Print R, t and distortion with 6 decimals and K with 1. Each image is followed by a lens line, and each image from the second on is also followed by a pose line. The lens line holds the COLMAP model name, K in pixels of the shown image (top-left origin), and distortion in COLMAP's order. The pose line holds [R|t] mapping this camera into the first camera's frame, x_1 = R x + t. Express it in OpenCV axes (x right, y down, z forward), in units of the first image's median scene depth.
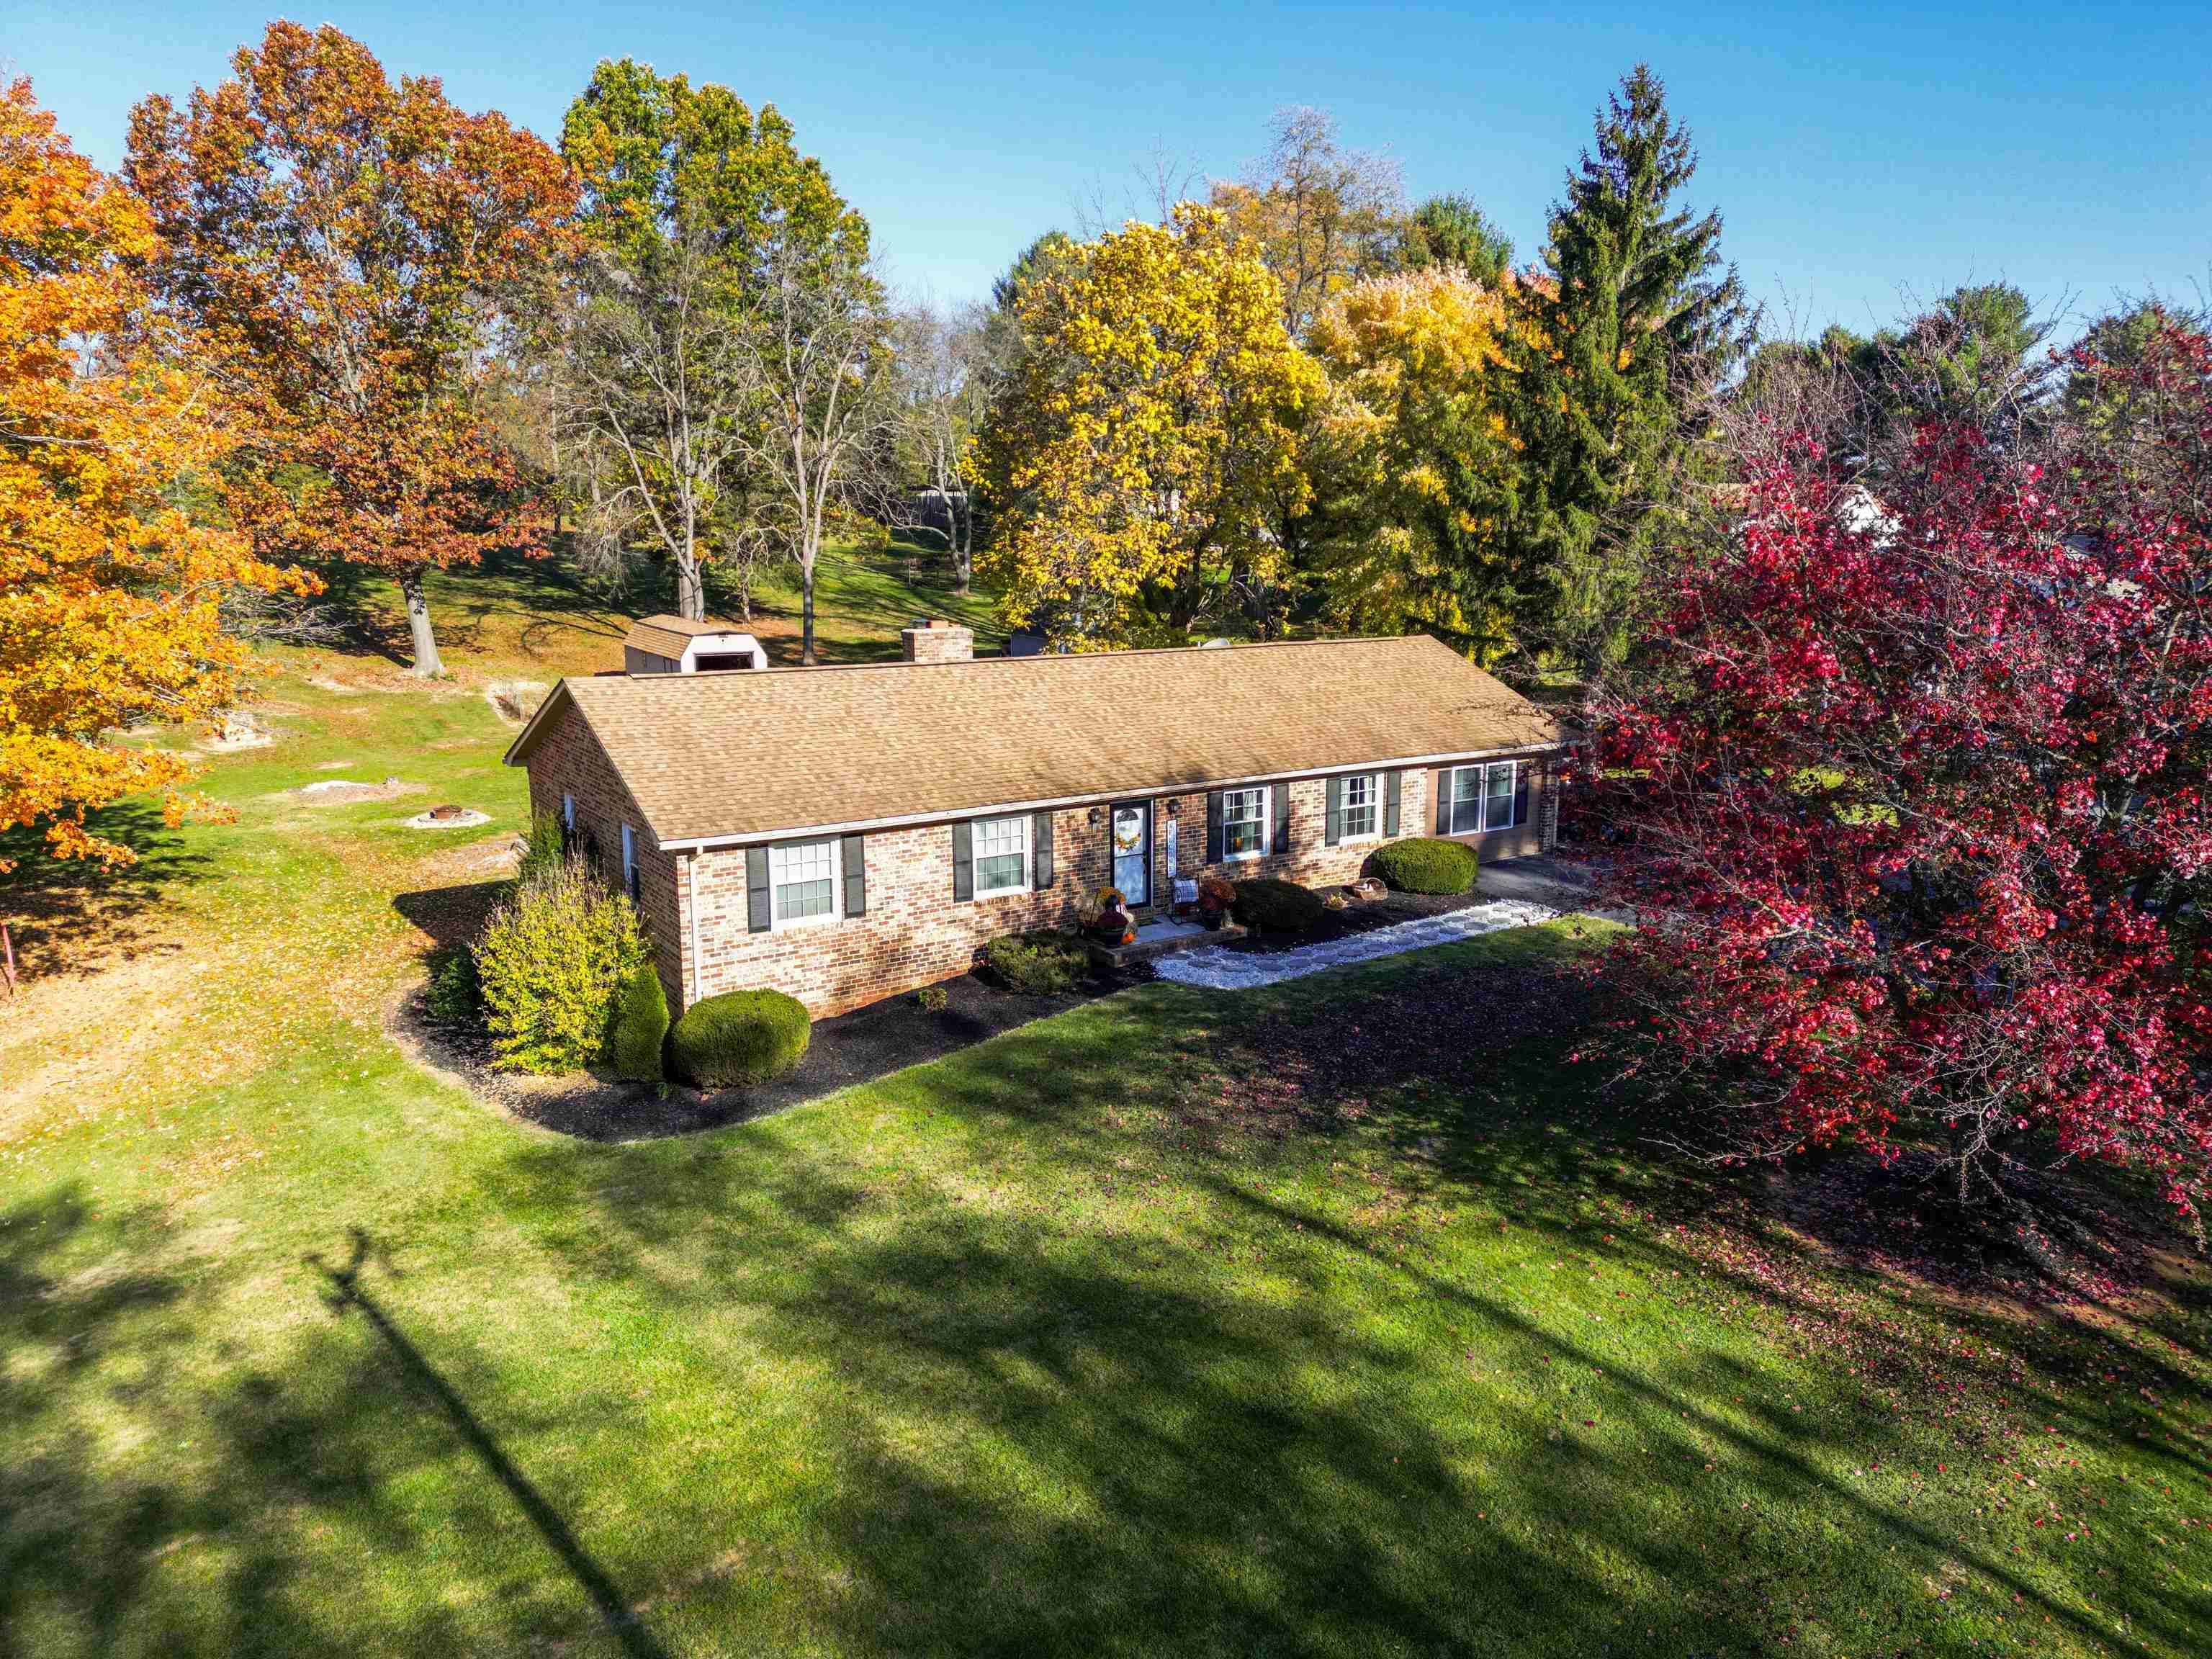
lens RADIAL K [[1534.7, 0, 1108.9], [0, 1534.7, 823.8], [0, 0, 1]] dist [0.065976, -0.052768]
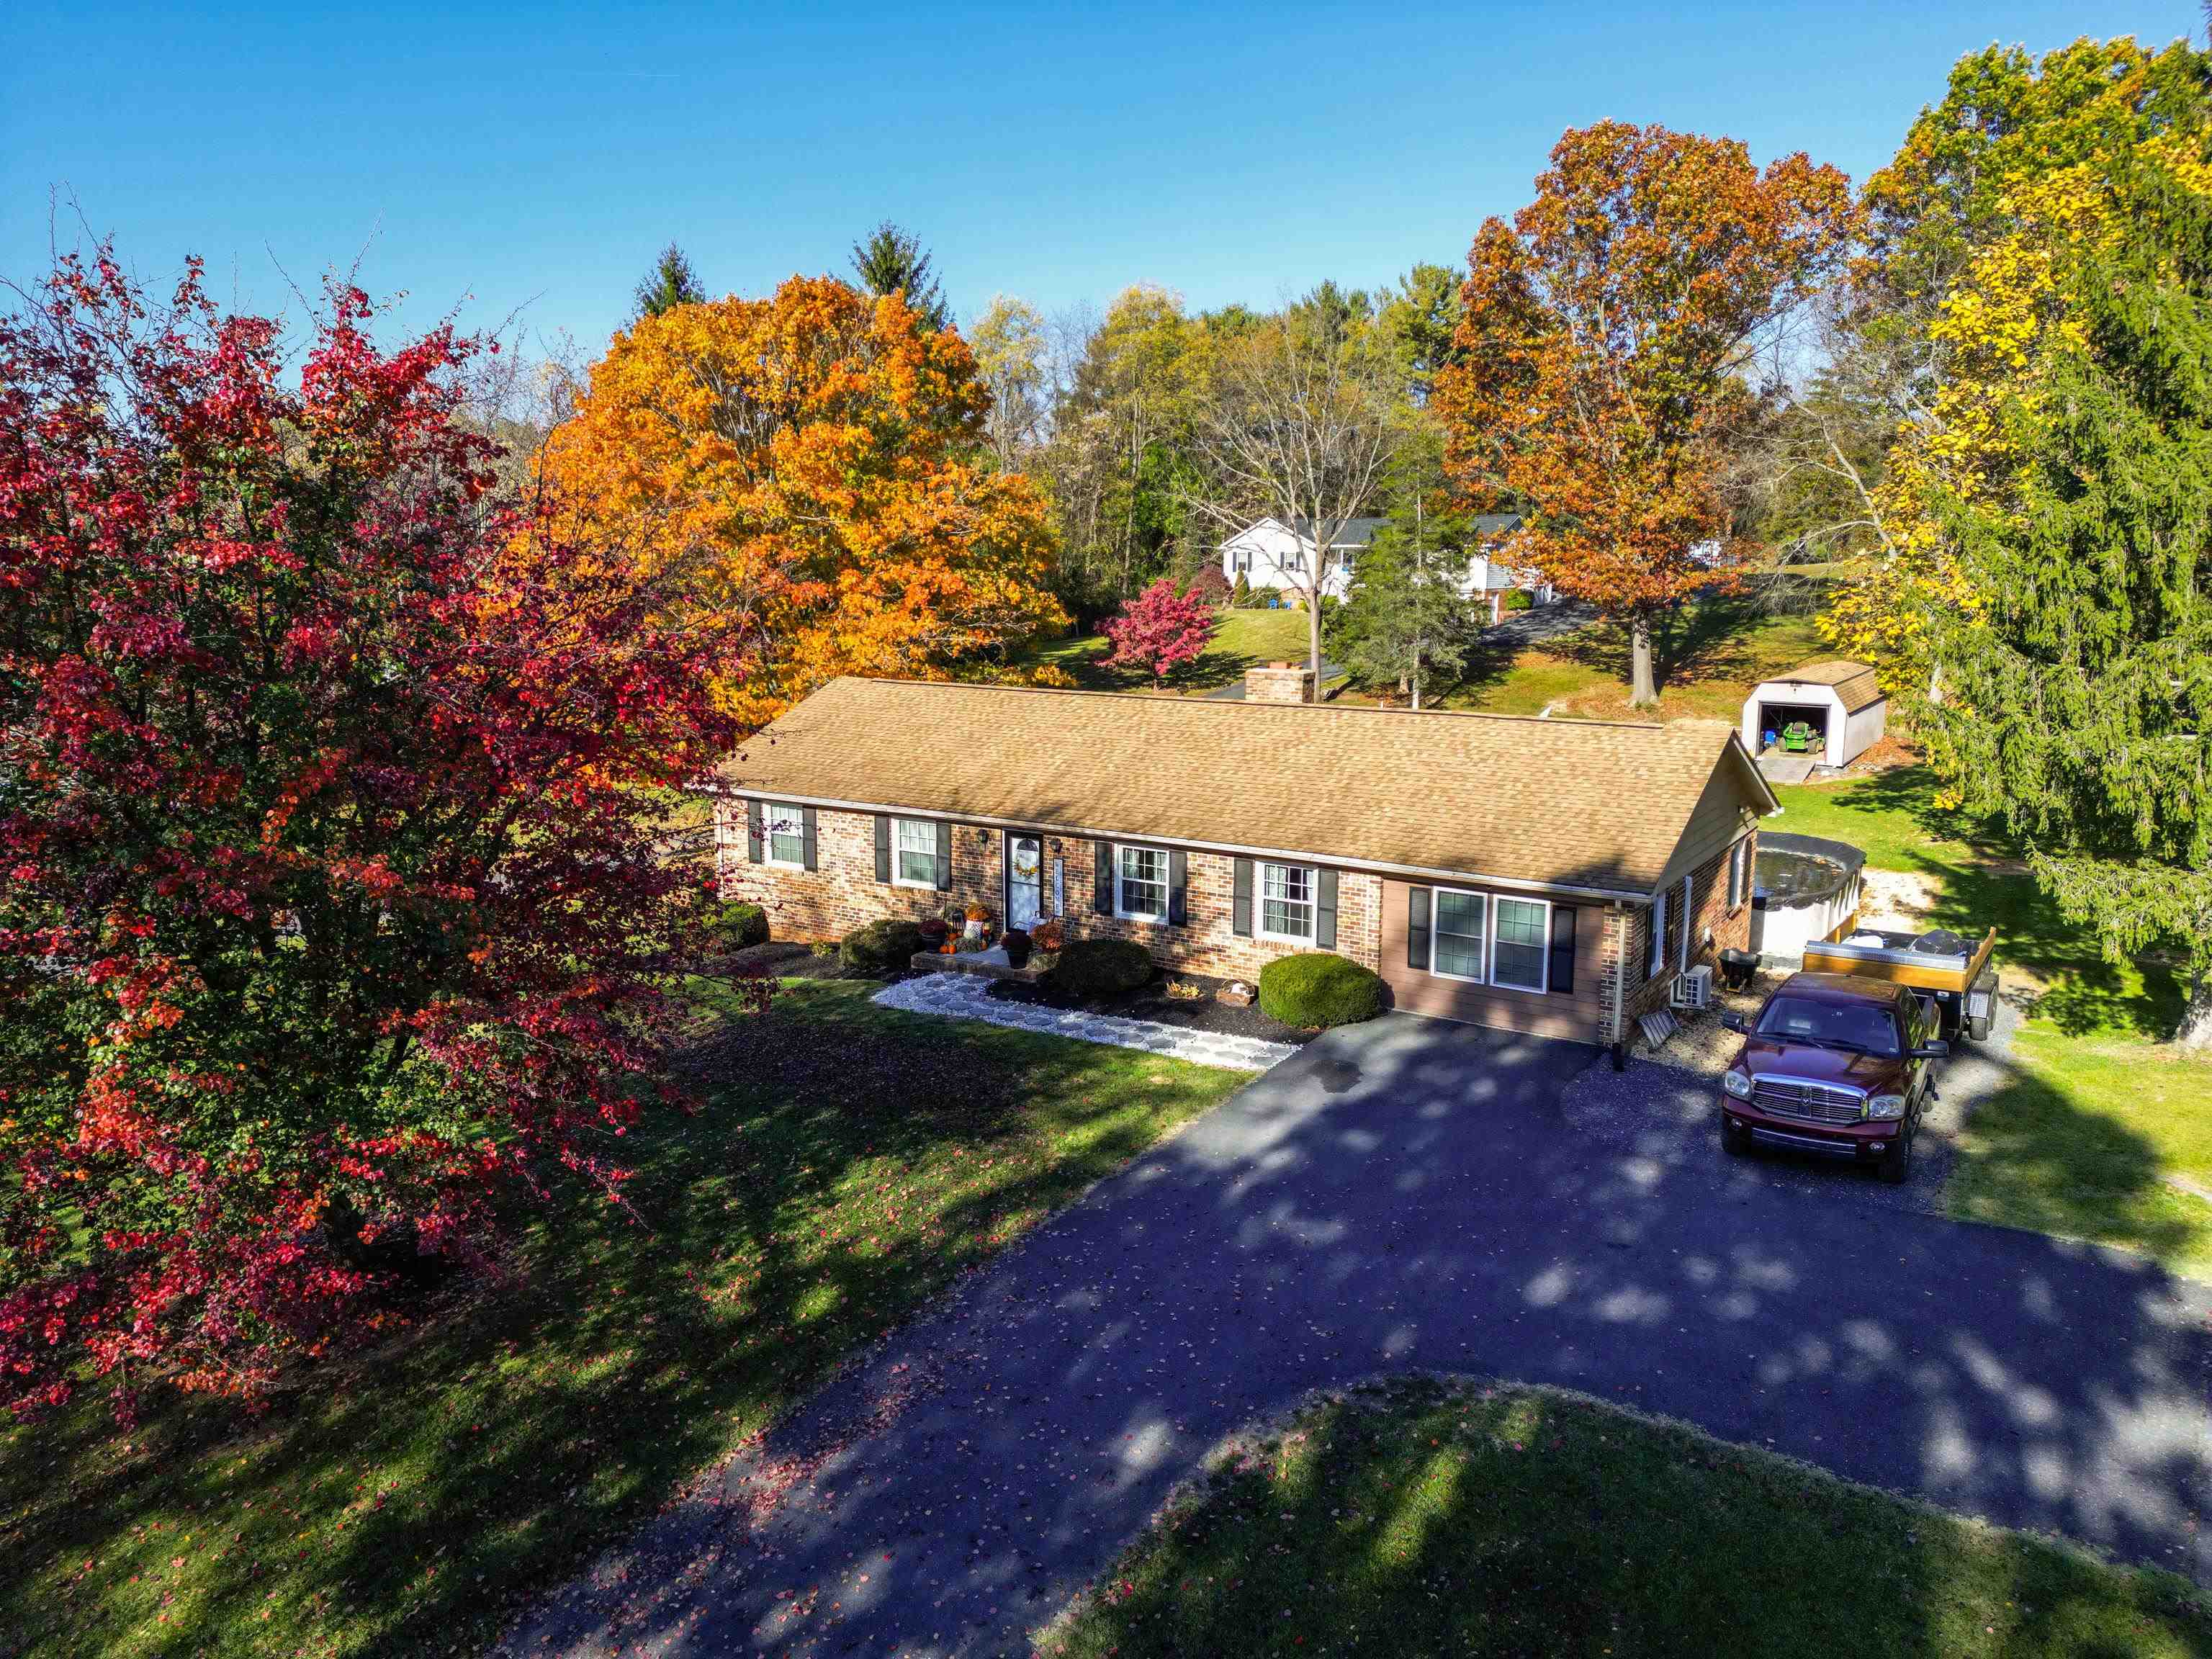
lens RADIAL K [[1534.7, 0, 1112.3], [0, 1534.7, 824.9], [0, 0, 1]] dist [0.065976, -0.052768]
pose [[0.395228, 0.154394, -0.905515, 0.994371], [-0.177223, 0.980069, 0.089754, -0.124941], [0.901325, 0.125005, 0.414713, 0.618281]]
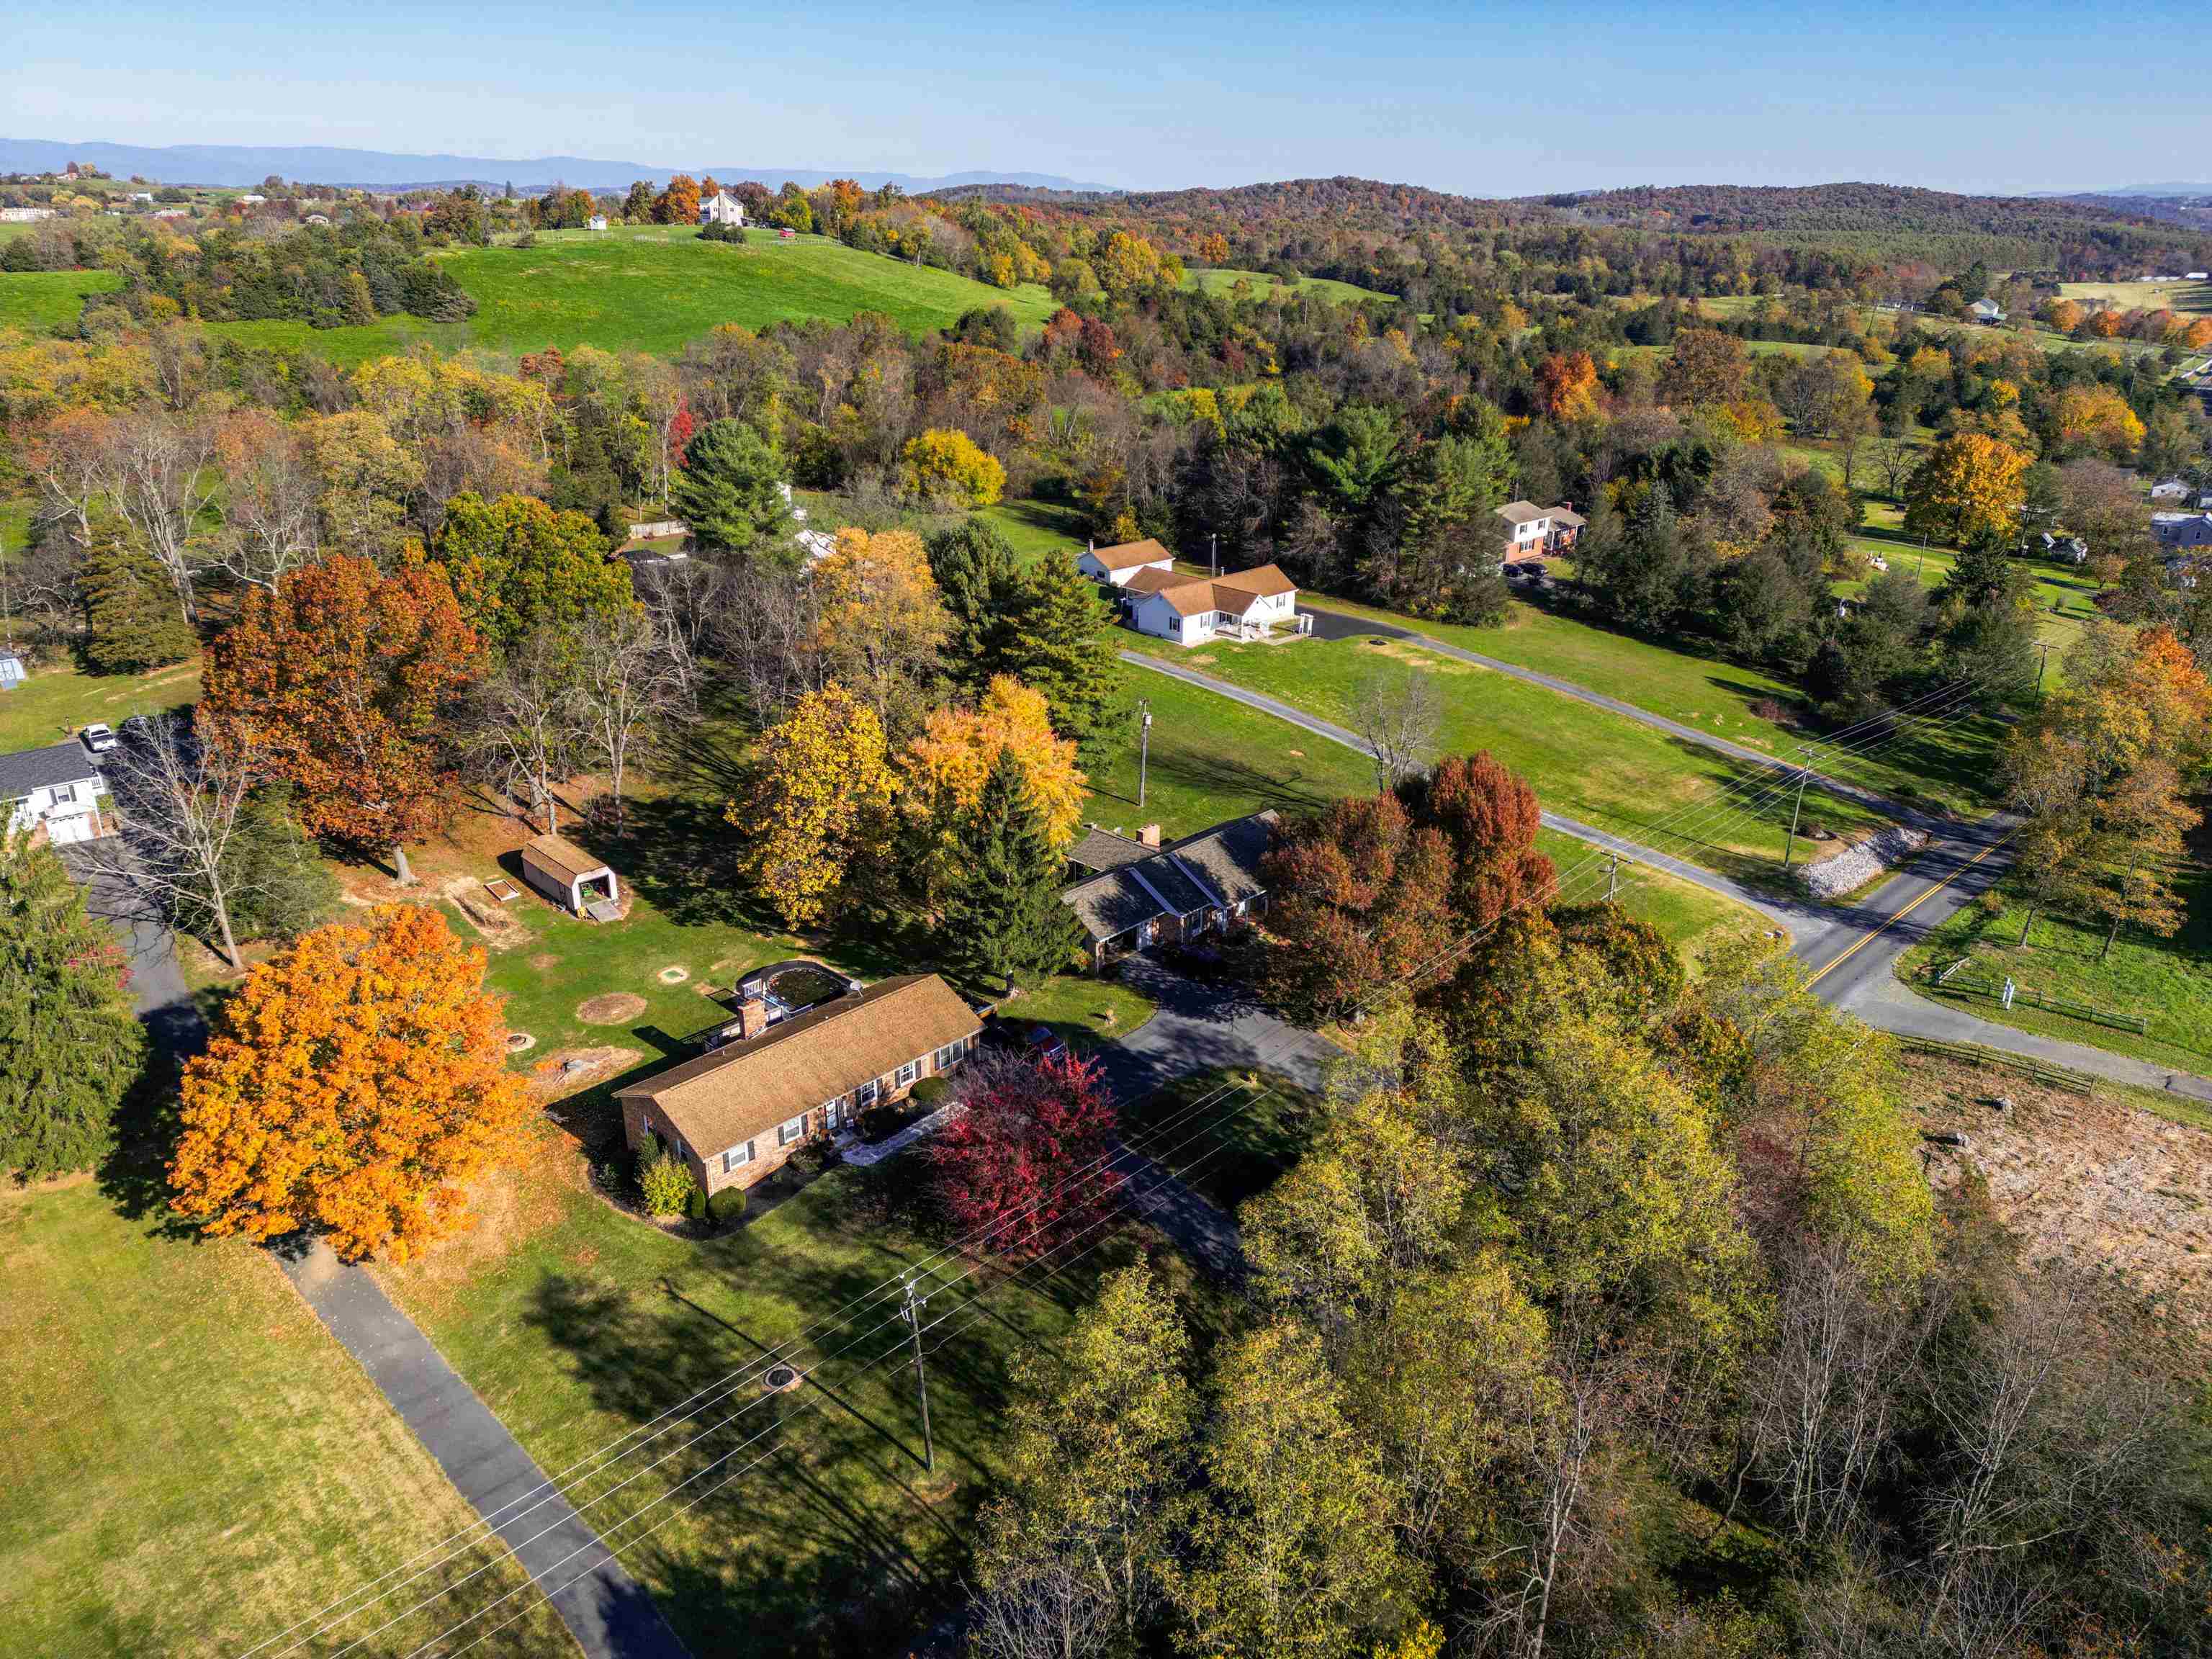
lens RADIAL K [[1534.7, 0, 1123.0], [0, 1534.7, 821.8], [0, 0, 1]] dist [0.065976, -0.052768]
pose [[0.977151, -0.082852, 0.195731, 0.029274], [0.045405, 0.981008, 0.188578, -1.172772], [-0.207638, -0.175382, 0.962355, -2.147723]]
